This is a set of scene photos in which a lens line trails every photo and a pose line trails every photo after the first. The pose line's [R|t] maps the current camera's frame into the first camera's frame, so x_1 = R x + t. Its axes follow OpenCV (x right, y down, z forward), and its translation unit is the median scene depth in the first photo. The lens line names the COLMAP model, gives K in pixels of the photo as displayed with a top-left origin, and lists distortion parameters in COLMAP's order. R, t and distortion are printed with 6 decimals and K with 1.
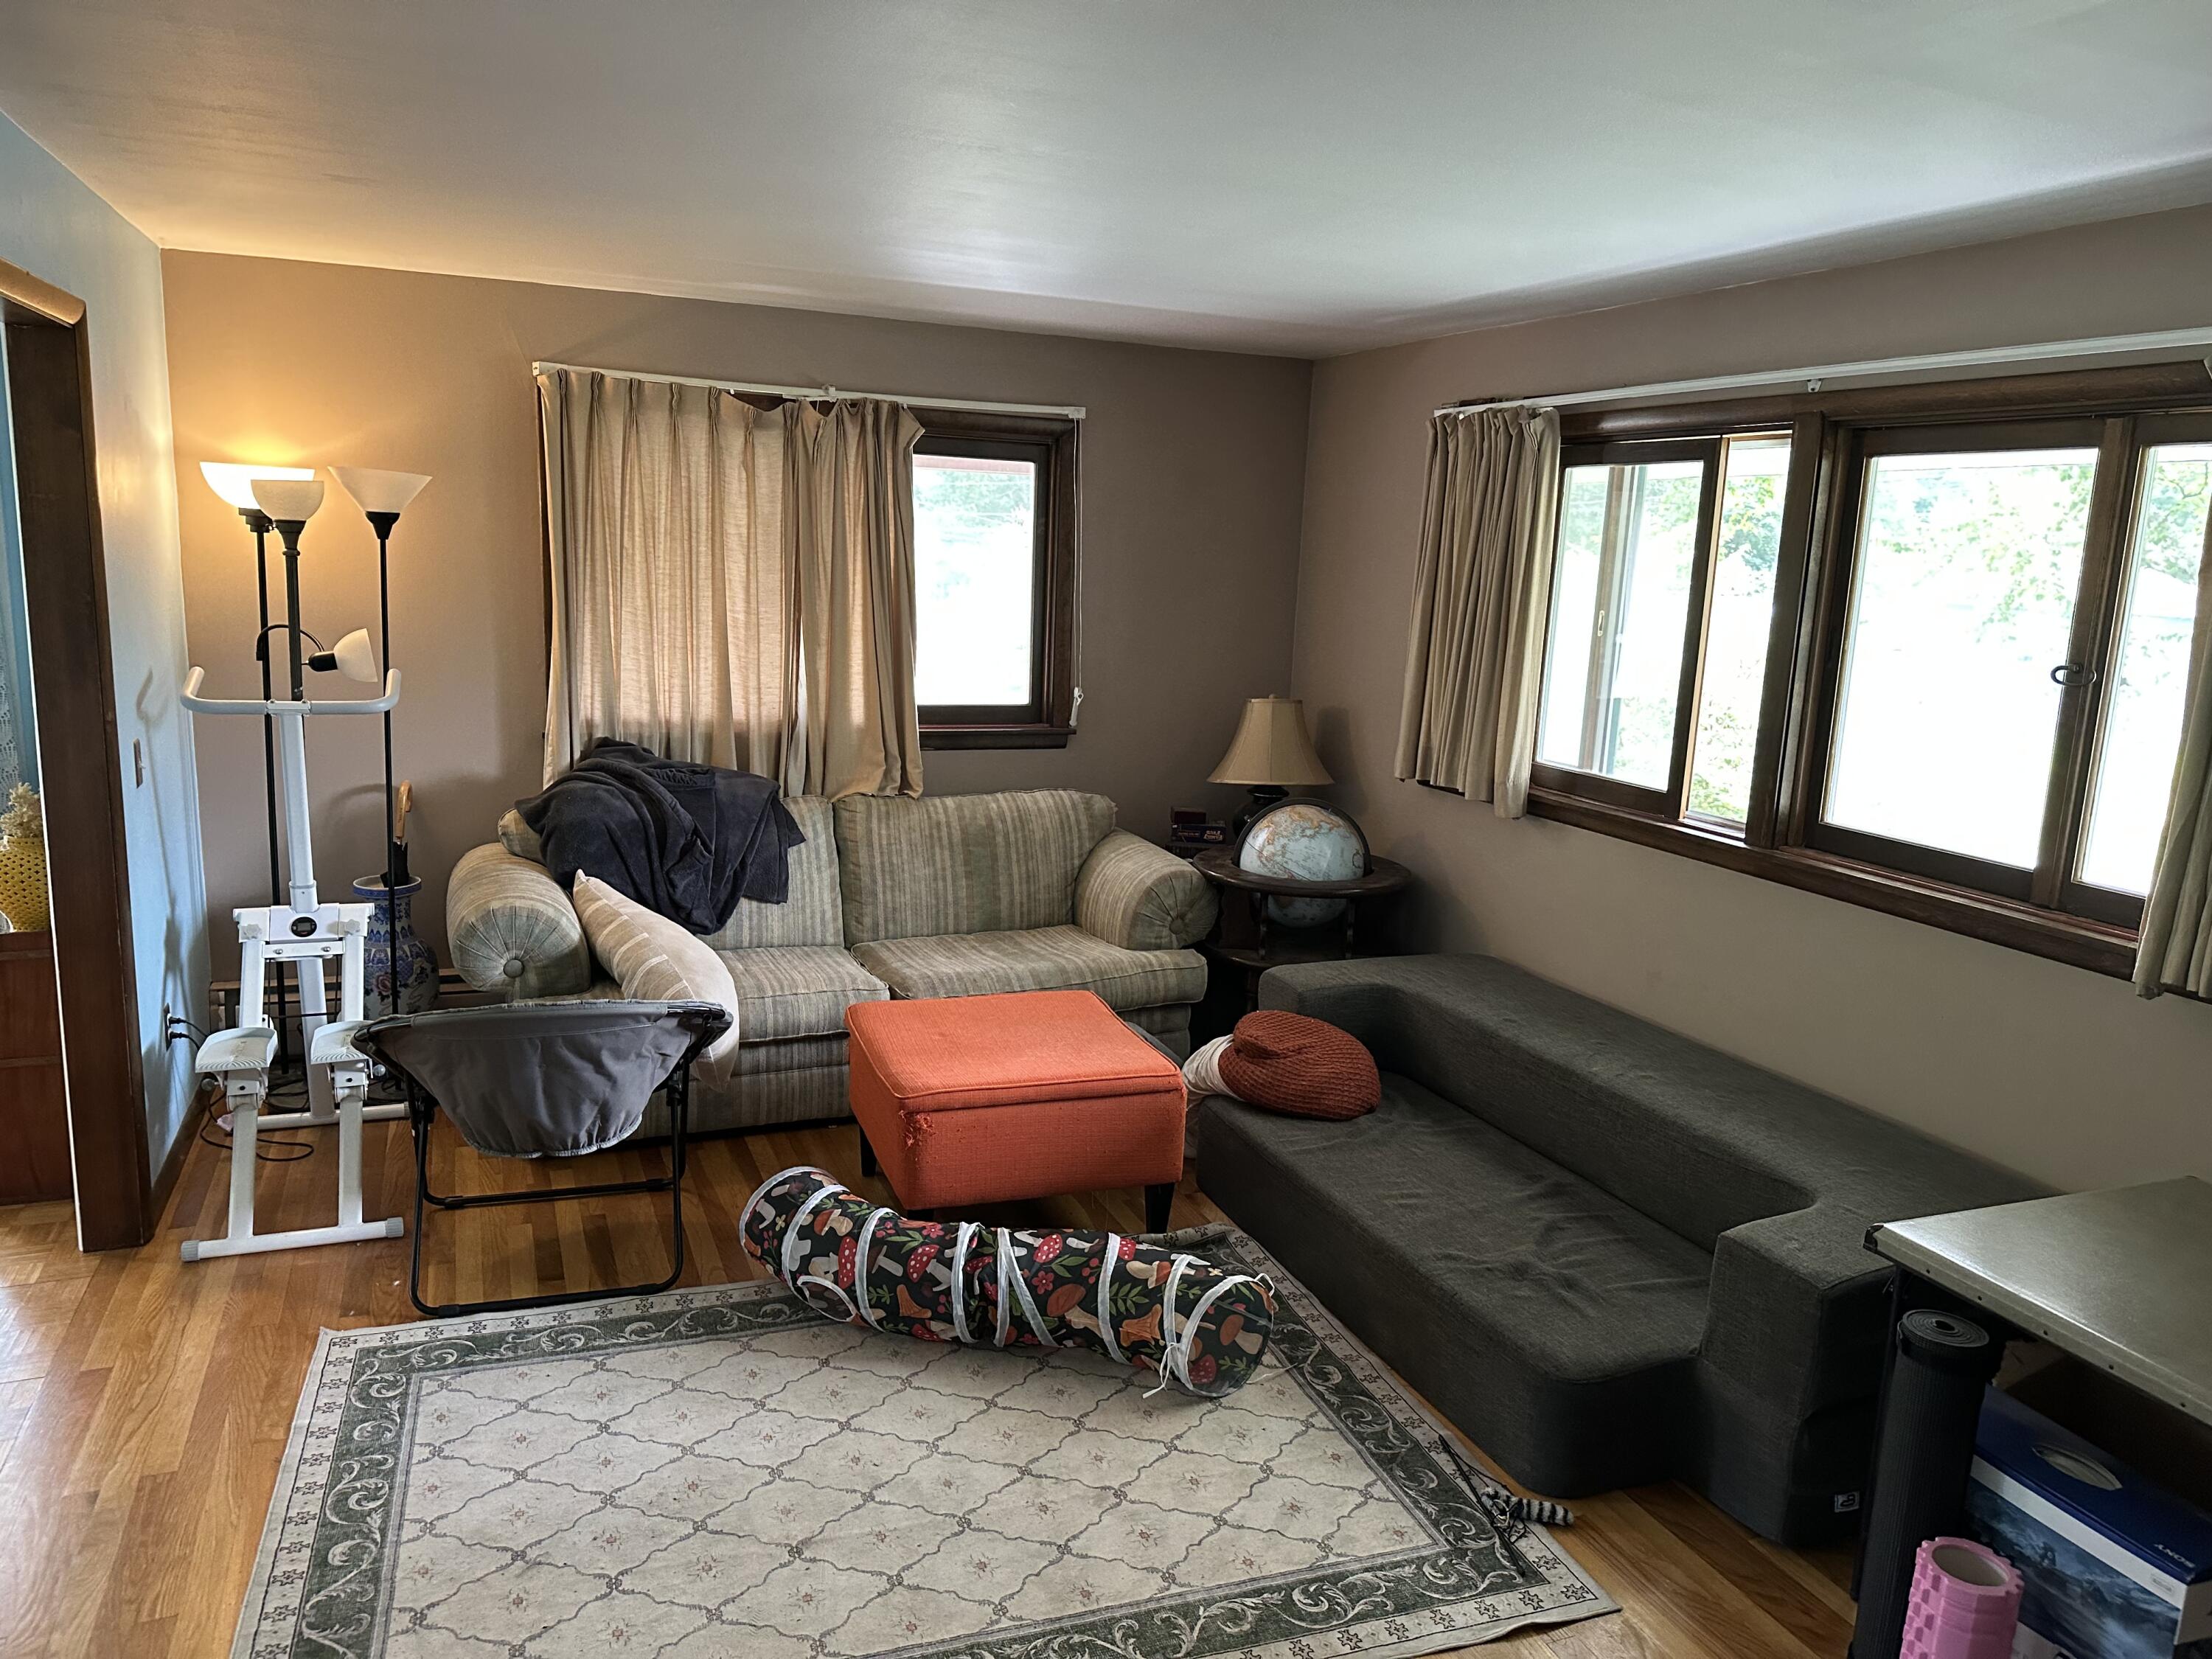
lens RADIAL K [[1546.7, 0, 1095.0], [0, 1546.7, 827.4], [0, 0, 1]] dist [0.042071, -0.049311]
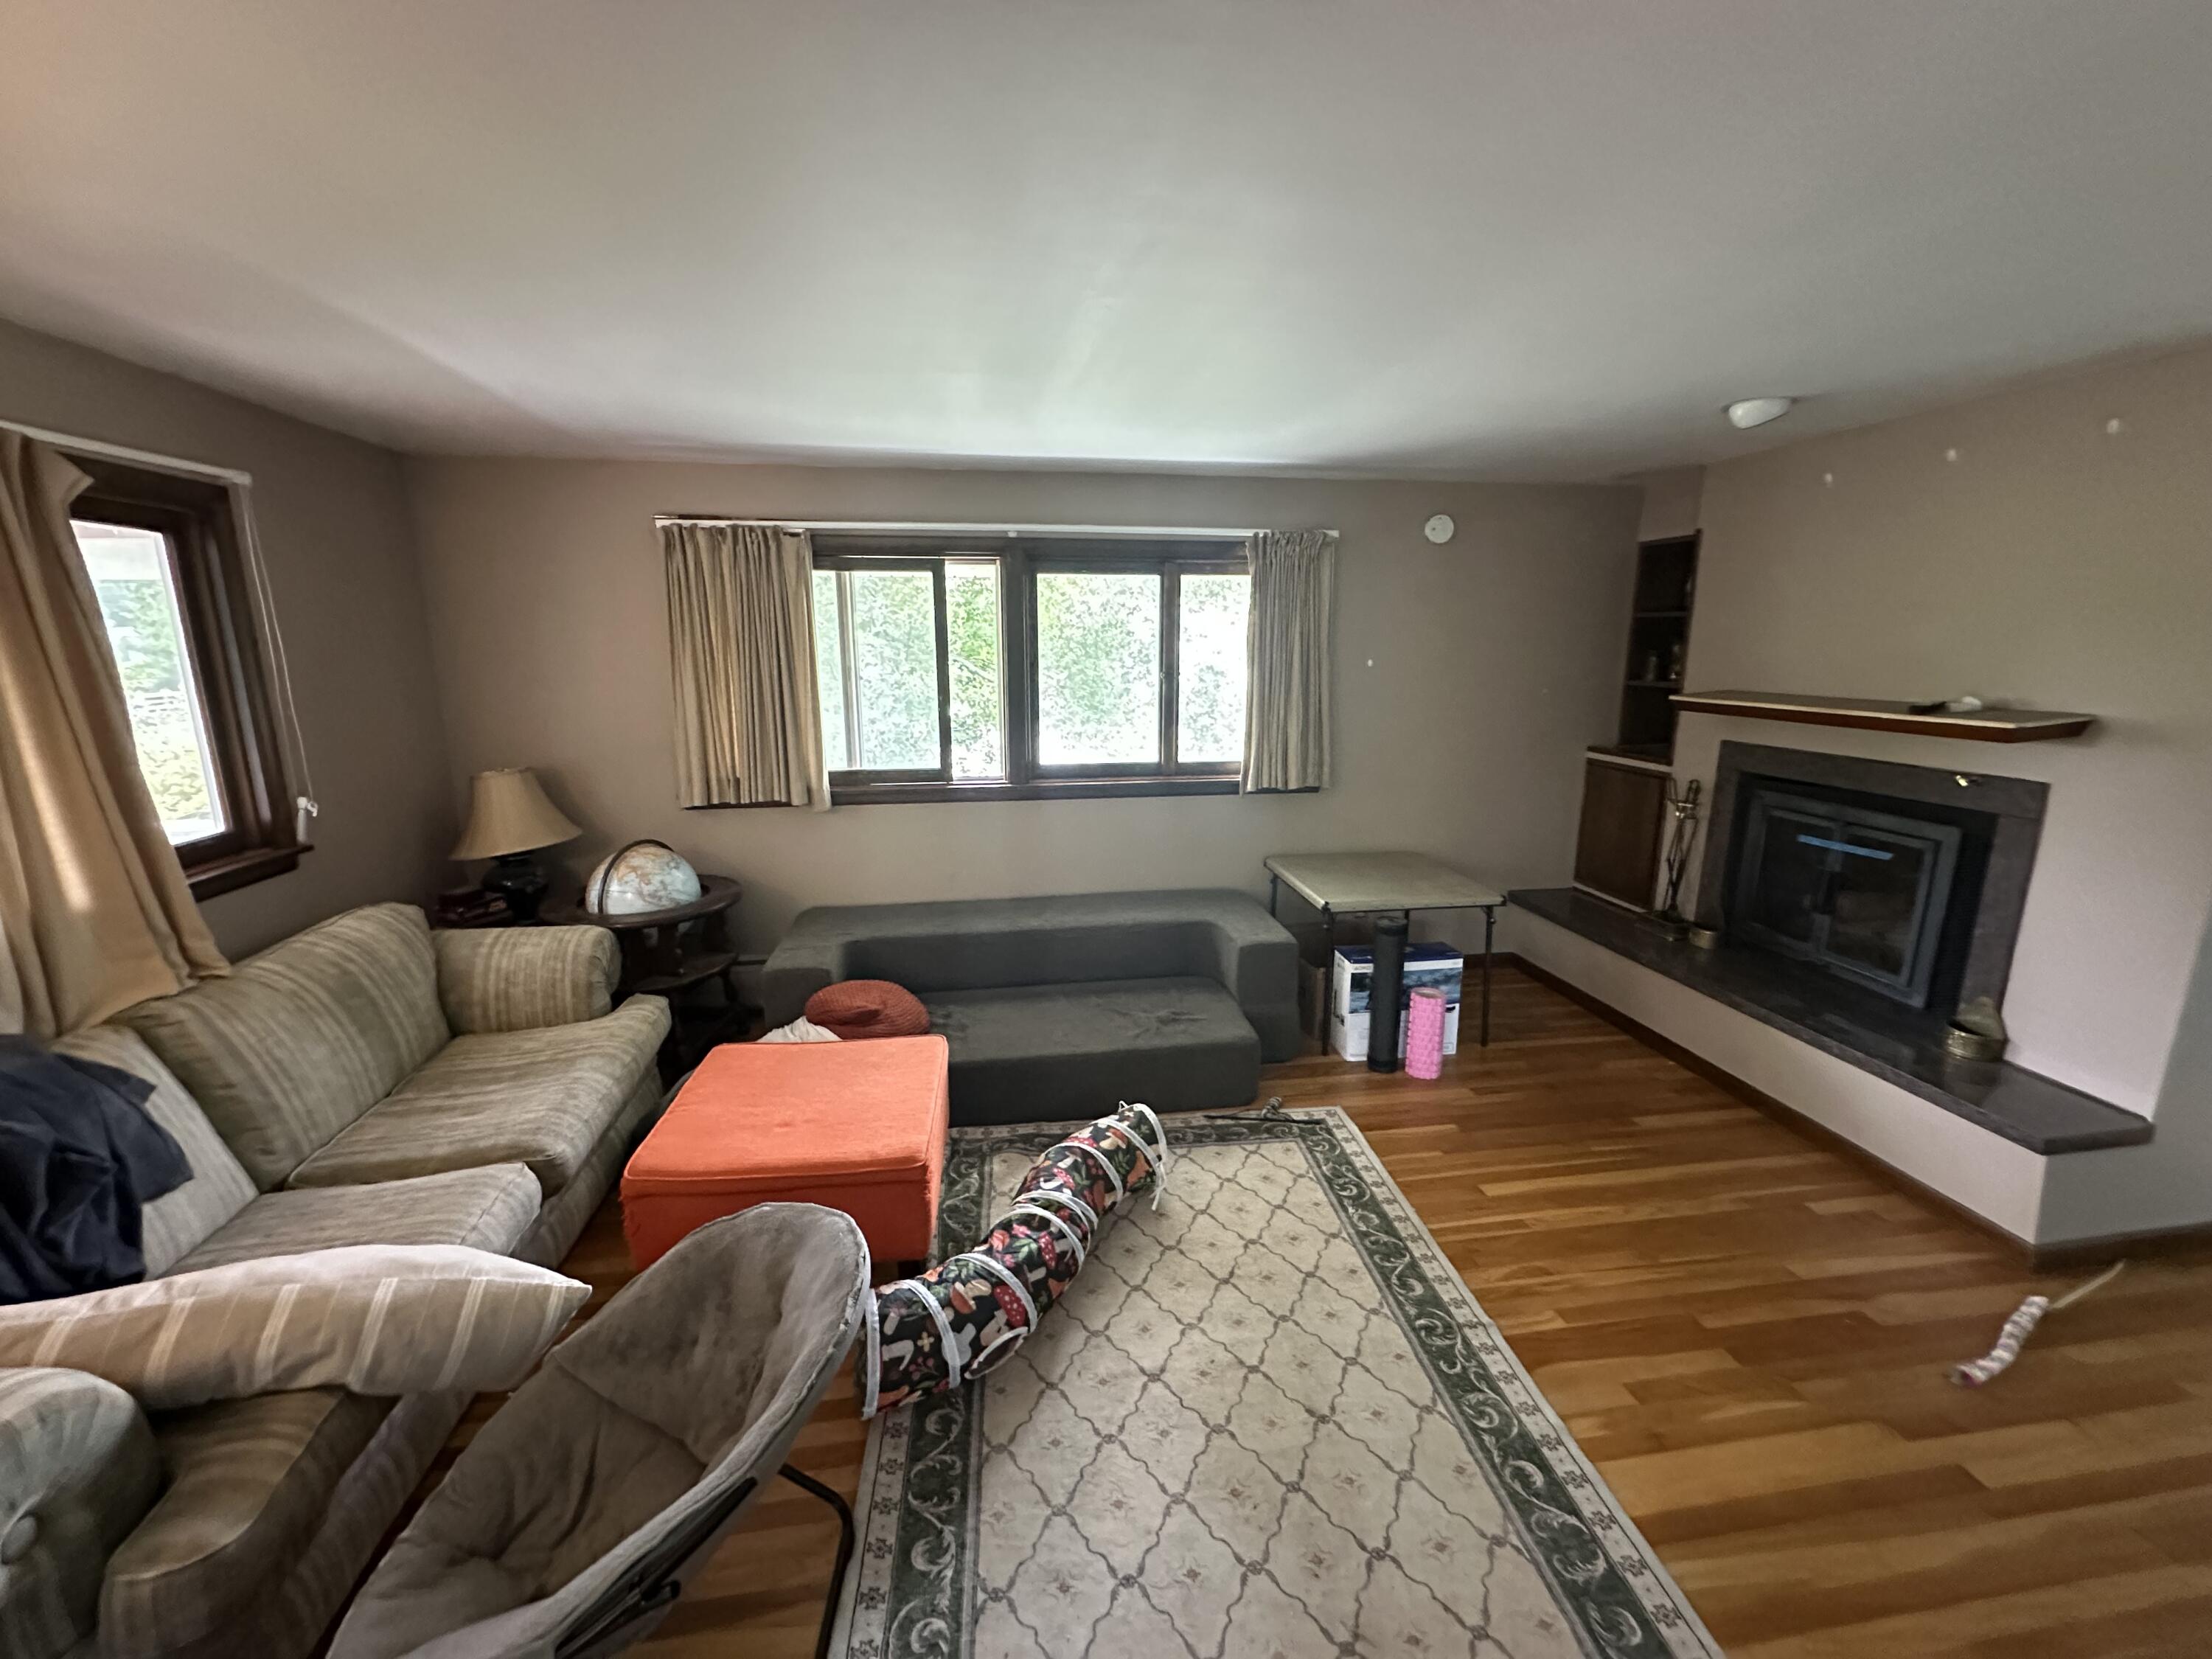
lens RADIAL K [[881.4, 0, 1105.7], [0, 881.4, 824.2], [0, 0, 1]] dist [-0.004782, 0.000880]
pose [[0.232179, -0.238495, 0.942981, -0.601476], [0.188426, 0.962137, 0.196946, -0.141368], [-0.954248, 0.131956, 0.268327, 0.679880]]
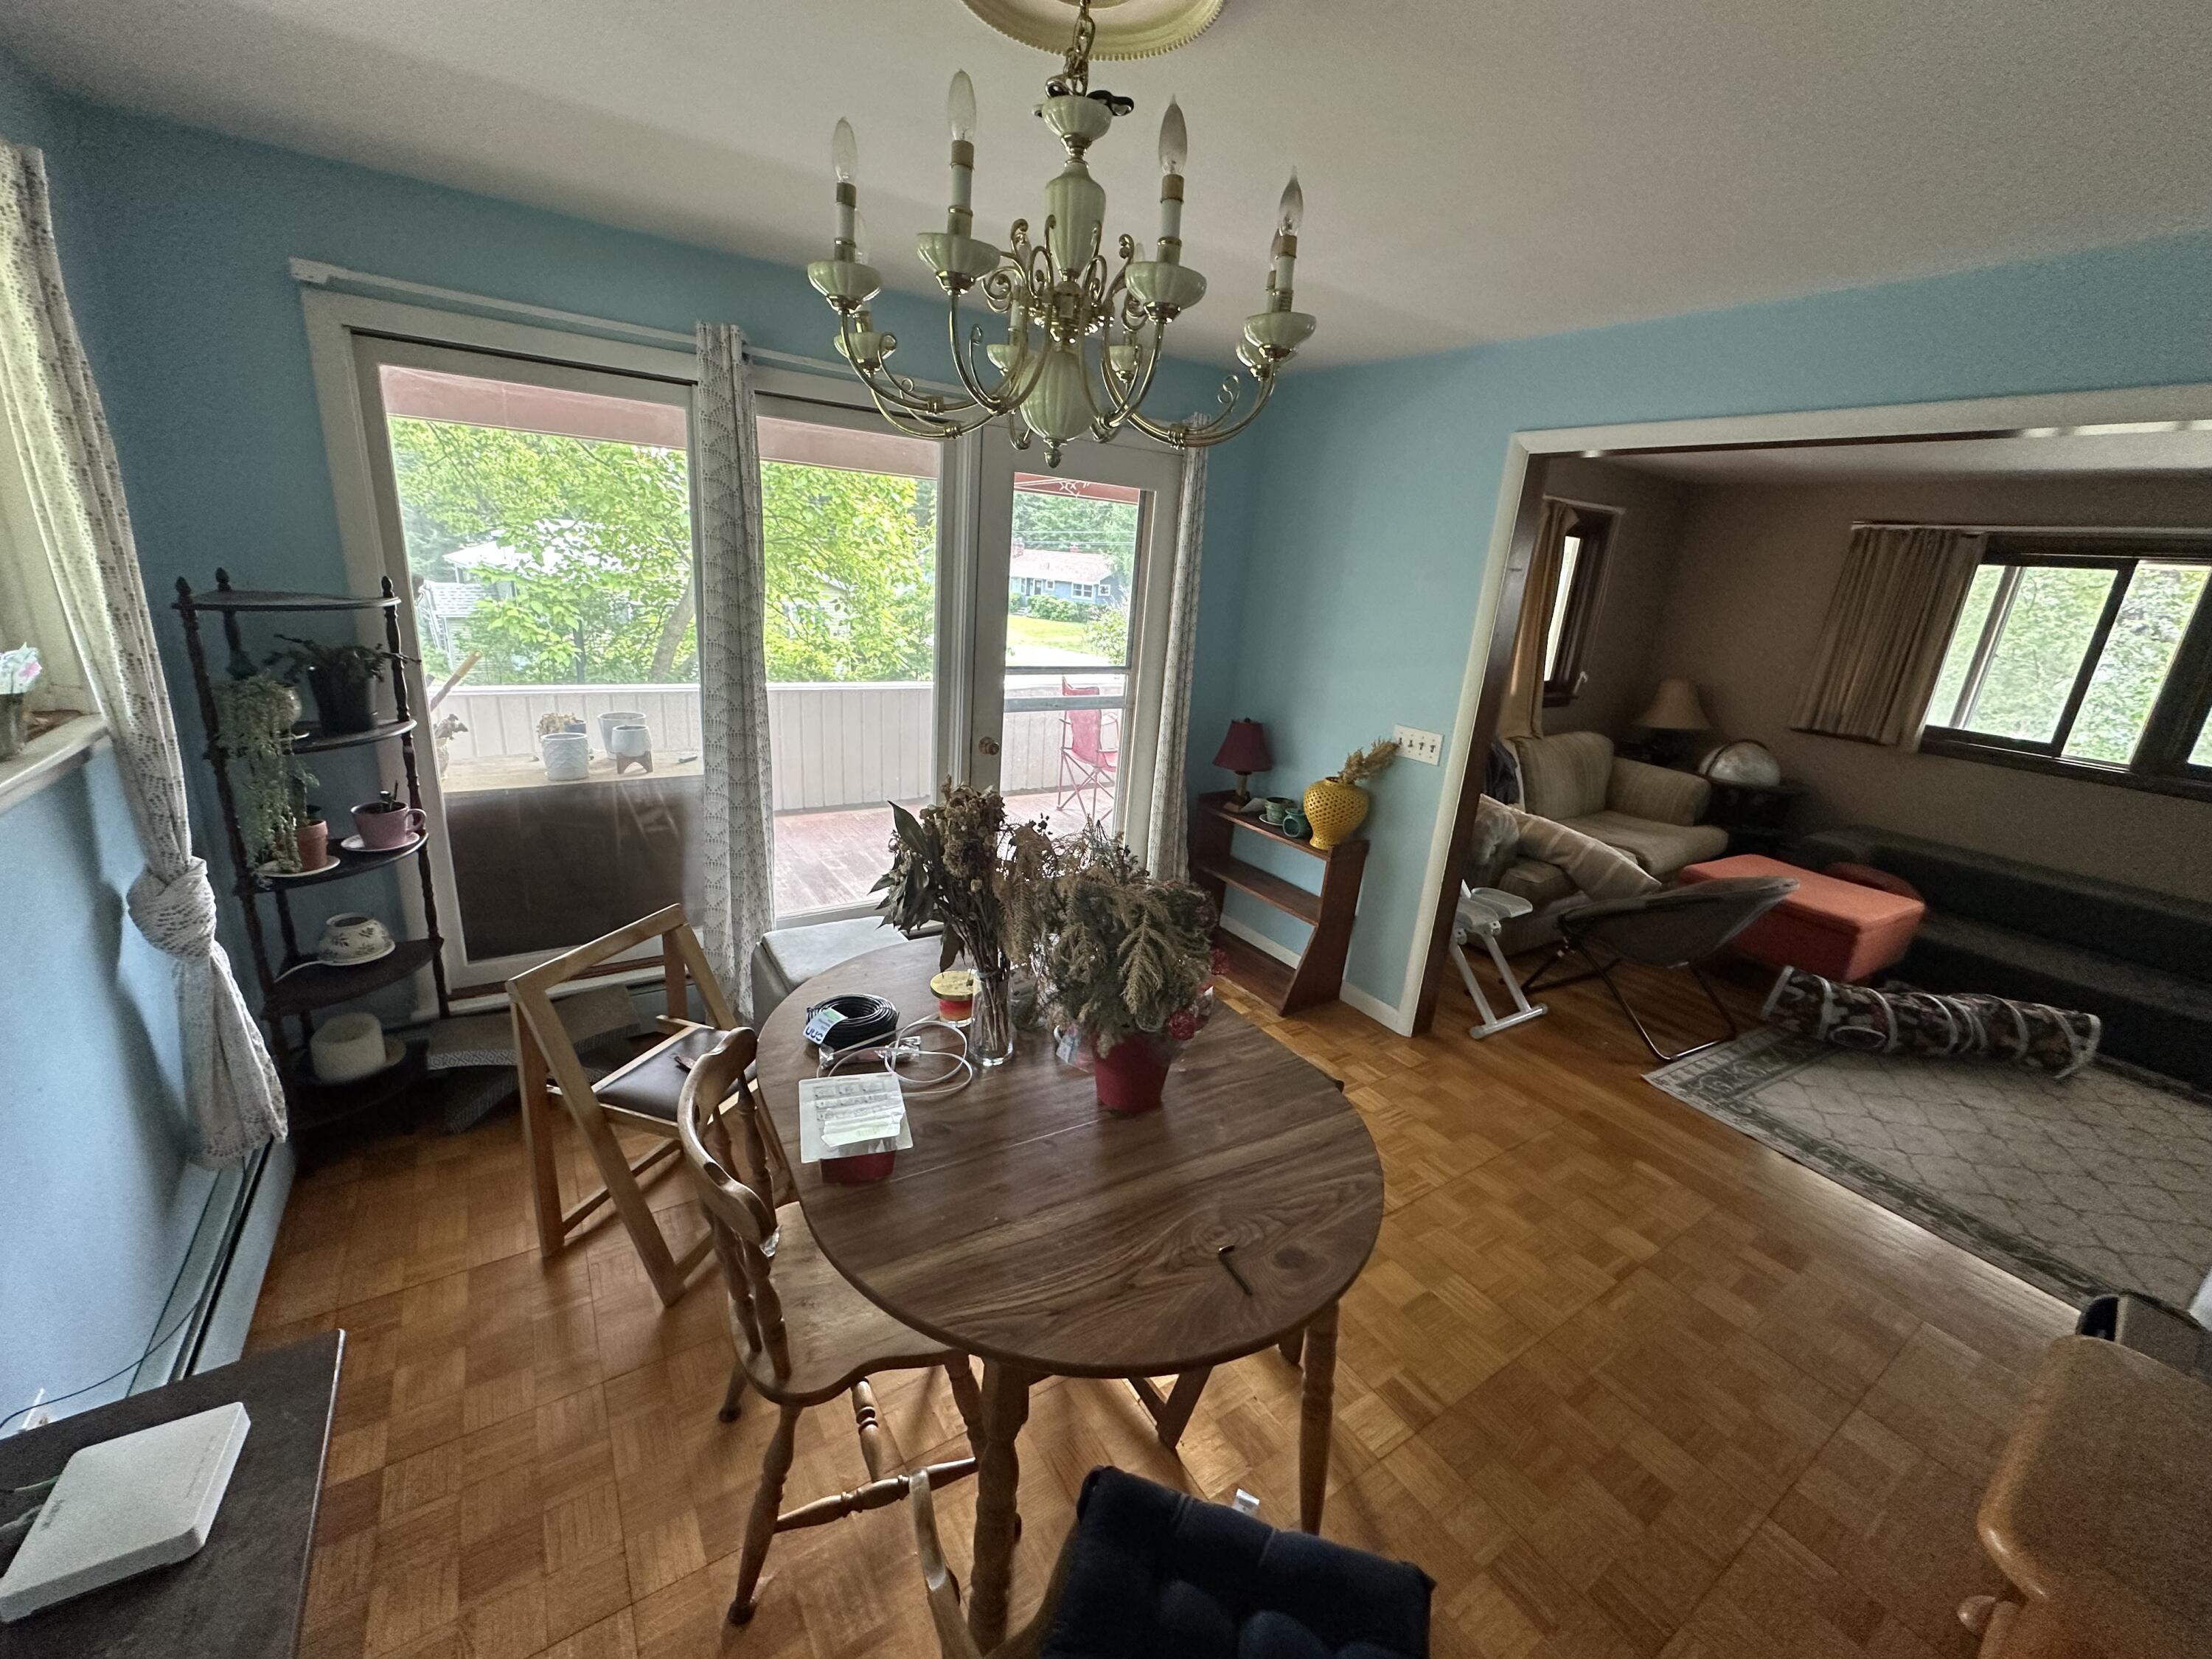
lens RADIAL K [[881.4, 0, 1096.1], [0, 881.4, 819.7], [0, 0, 1]] dist [-0.004782, 0.000880]
pose [[0.982071, -0.020931, 0.187345, -1.168848], [-0.001607, 0.992851, 0.119351, -0.067876], [-0.188504, -0.117512, 0.975016, 0.182937]]
